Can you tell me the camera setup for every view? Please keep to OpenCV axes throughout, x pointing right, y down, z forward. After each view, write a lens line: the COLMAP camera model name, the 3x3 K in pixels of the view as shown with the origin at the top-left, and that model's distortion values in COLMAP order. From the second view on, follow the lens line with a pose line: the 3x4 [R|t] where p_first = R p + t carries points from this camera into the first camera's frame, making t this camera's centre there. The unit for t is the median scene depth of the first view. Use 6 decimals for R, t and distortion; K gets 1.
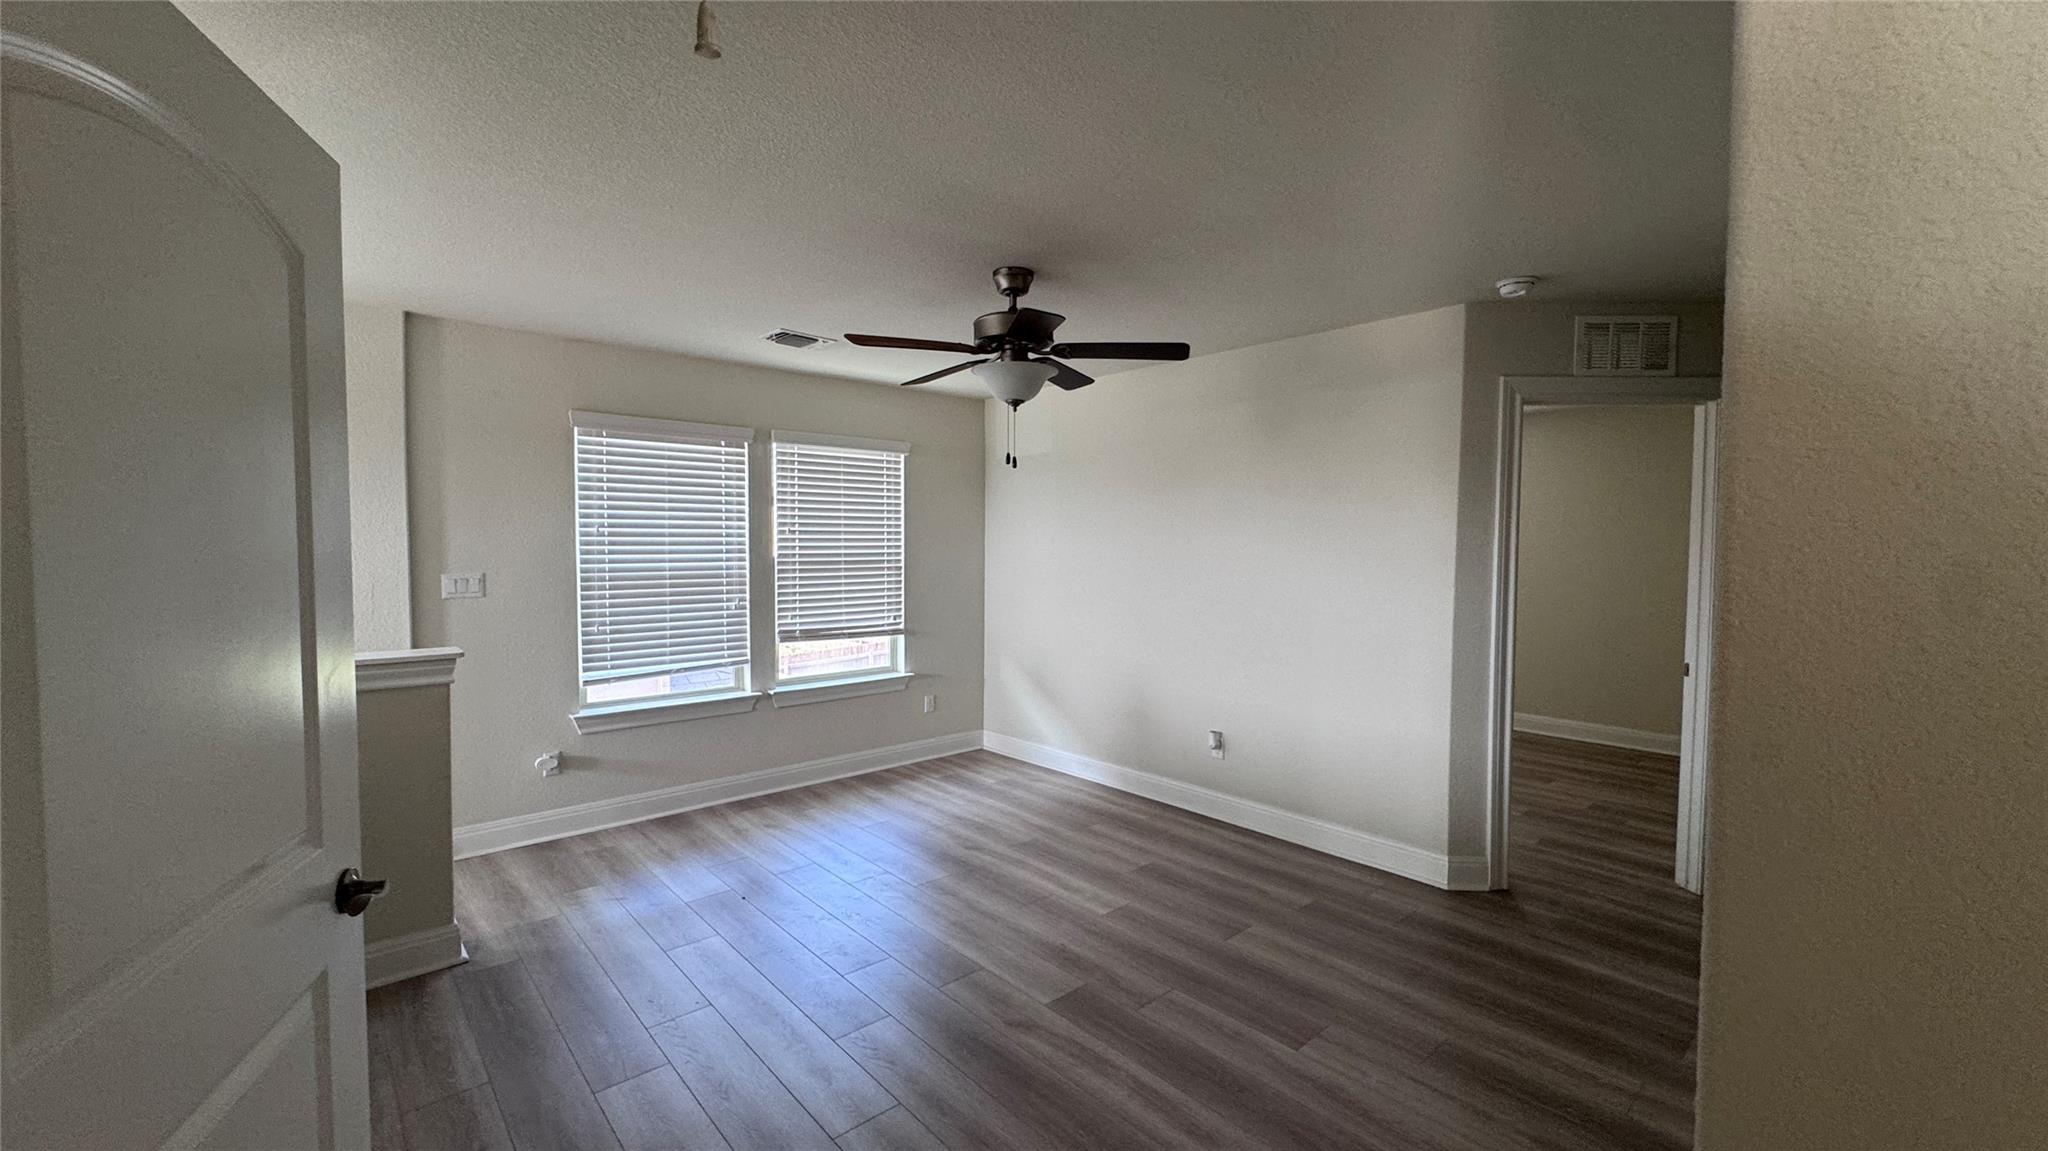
lens RADIAL K [[816.8, 0, 1026.0], [0, 816.8, 575.7], [0, 0, 1]] dist [0.001947, -0.000024]
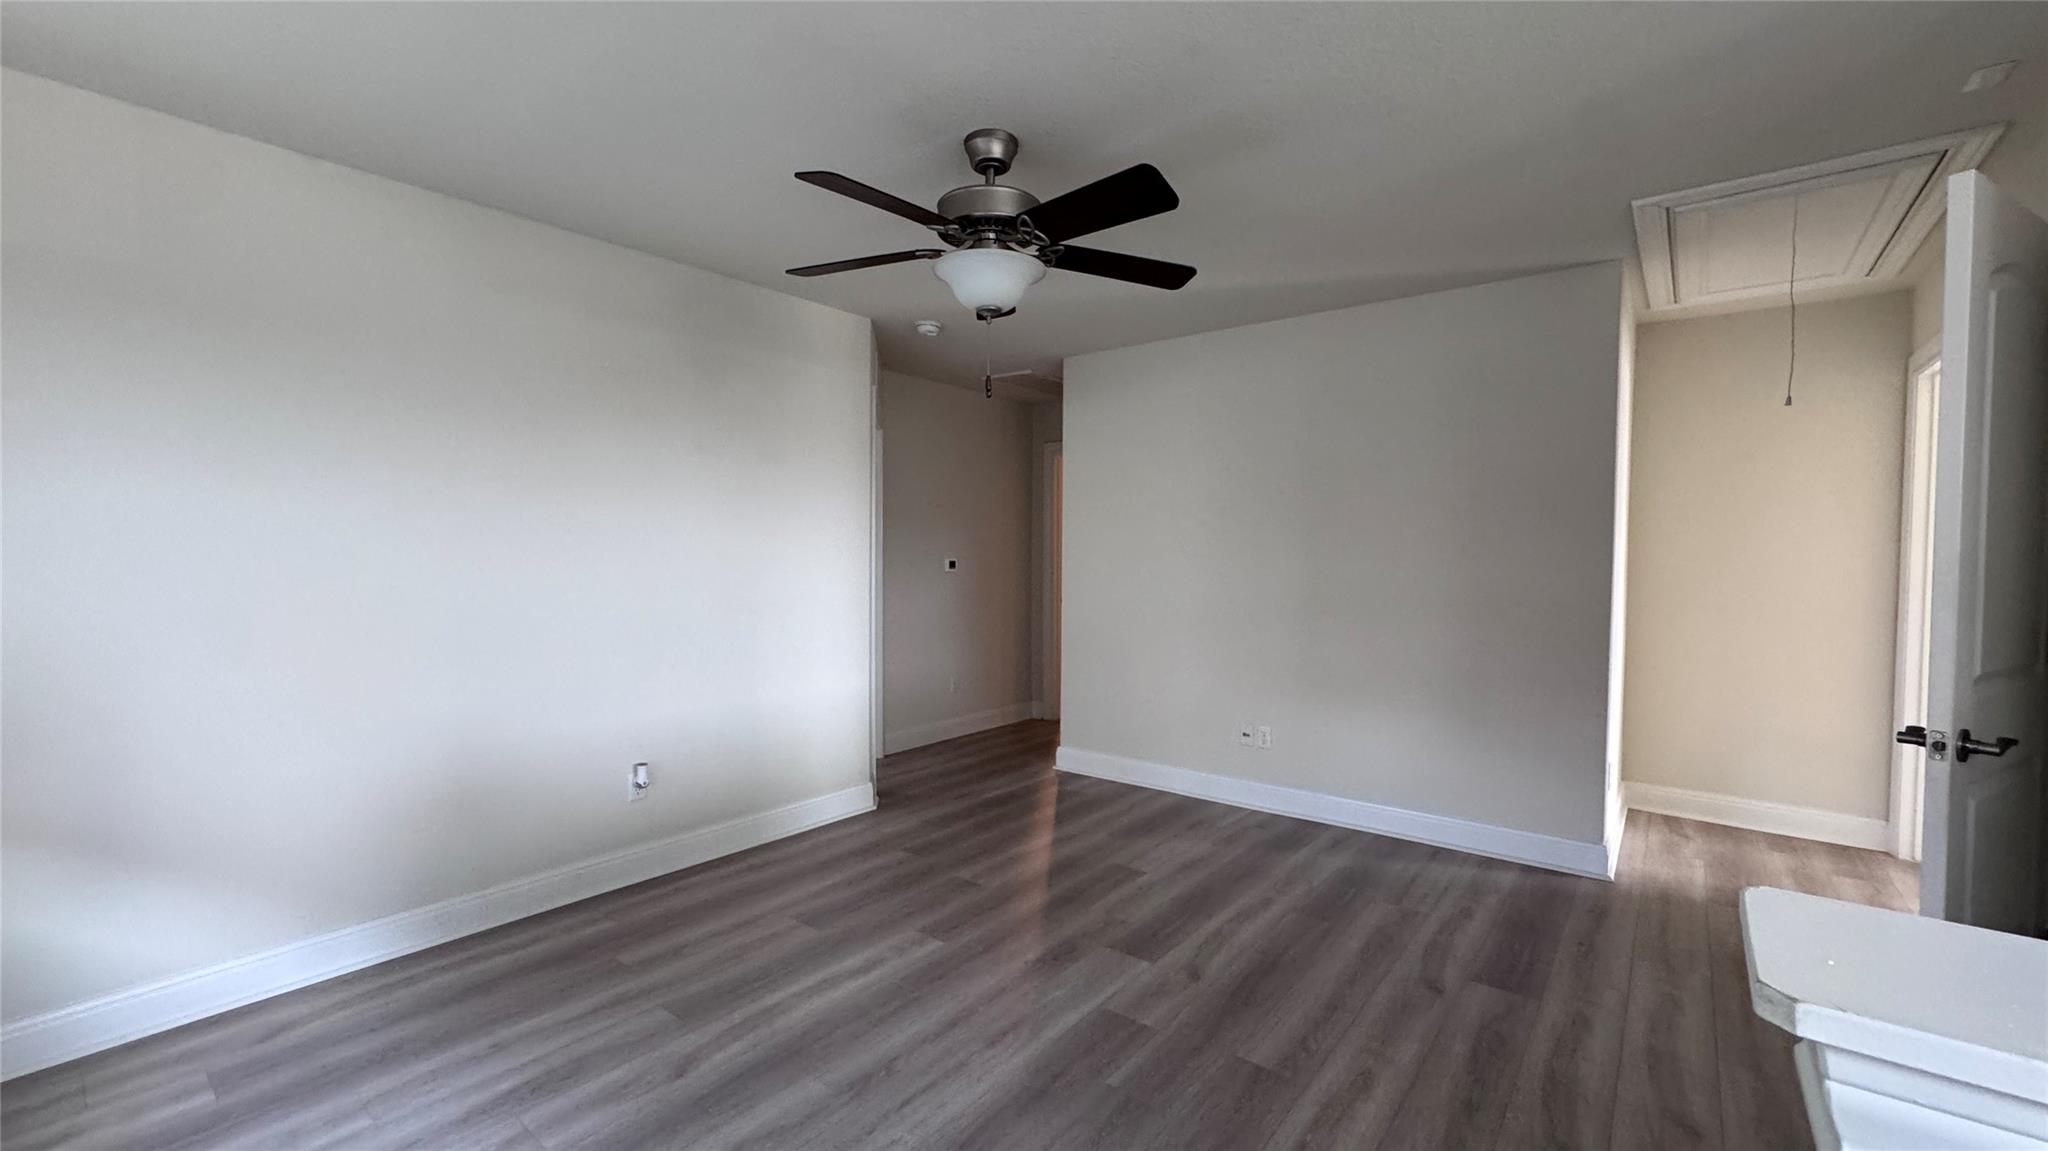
lens RADIAL K [[816.8, 0, 1025.3], [0, 816.8, 581.9], [0, 0, 1]] dist [0.001947, -0.000024]
pose [[-0.164996, -0.040540, 0.985461, -0.663706], [0.031879, 0.998414, 0.046410, 0.003587], [-0.985779, 0.039073, -0.163442, 0.935360]]
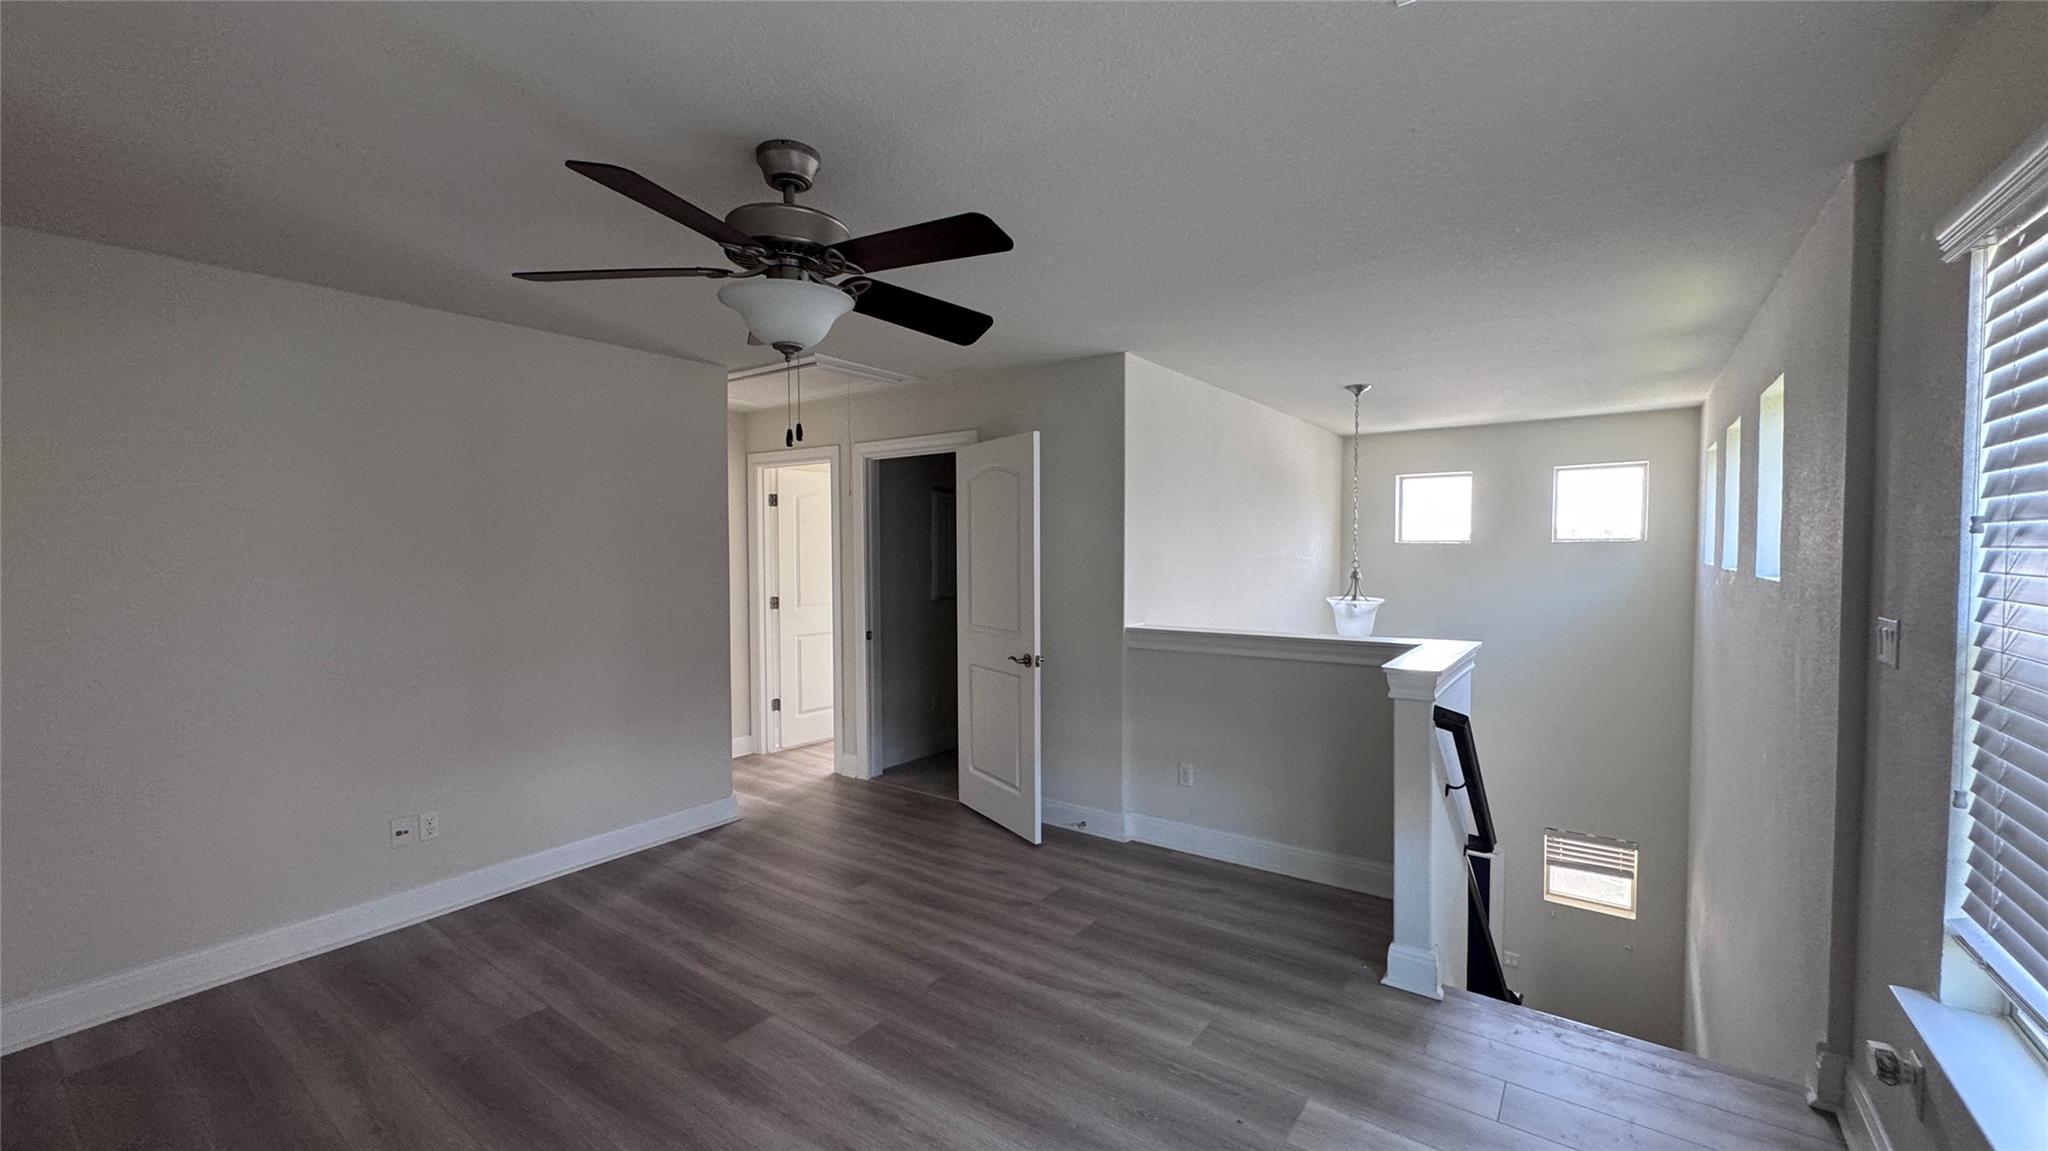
lens RADIAL K [[816.8, 0, 1015.8], [0, 816.8, 576.5], [0, 0, 1]] dist [0.001947, -0.000024]
pose [[-0.977818, 0.008562, -0.209281, -0.044767], [-0.005950, 0.997626, 0.068614, -0.061446], [0.209372, 0.068337, -0.975445, 1.444969]]
